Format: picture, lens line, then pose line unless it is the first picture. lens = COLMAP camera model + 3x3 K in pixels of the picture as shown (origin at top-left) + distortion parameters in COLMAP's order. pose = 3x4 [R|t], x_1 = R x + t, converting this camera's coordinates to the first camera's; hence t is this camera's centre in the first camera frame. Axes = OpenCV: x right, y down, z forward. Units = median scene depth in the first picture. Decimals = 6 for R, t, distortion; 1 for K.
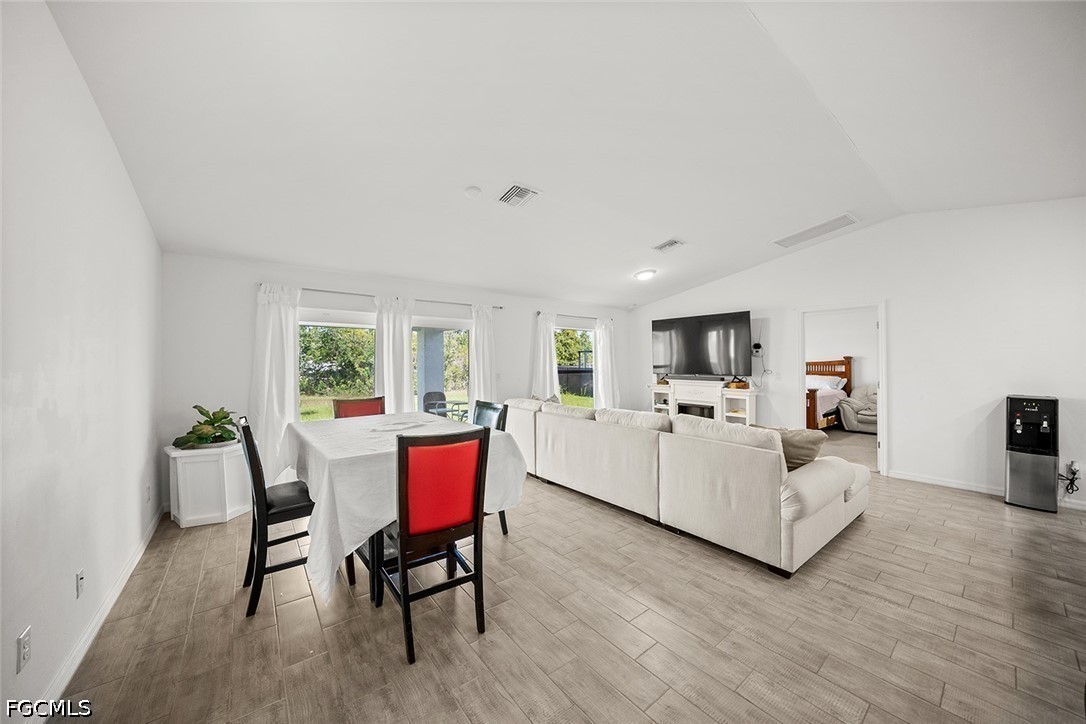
lens RADIAL K [[377.1, 0, 542.3], [0, 377.1, 358.8], [0, 0, 1]] dist [-0.022181, 0.002693]
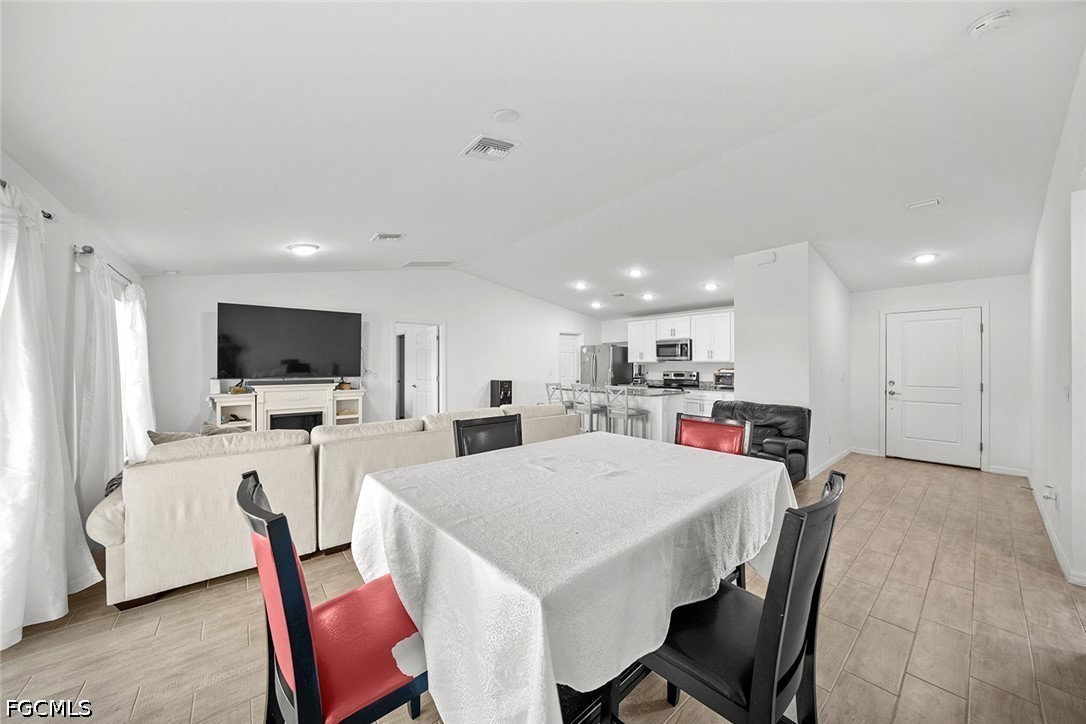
lens RADIAL K [[377.1, 0, 539.4], [0, 377.1, 361.5], [0, 0, 1]] dist [-0.022181, 0.002693]
pose [[-0.010529, 0.007806, 0.999914, -0.471286], [-0.008186, 0.999935, -0.007892, 0.008556], [-0.999911, -0.008268, -0.010465, 0.507395]]
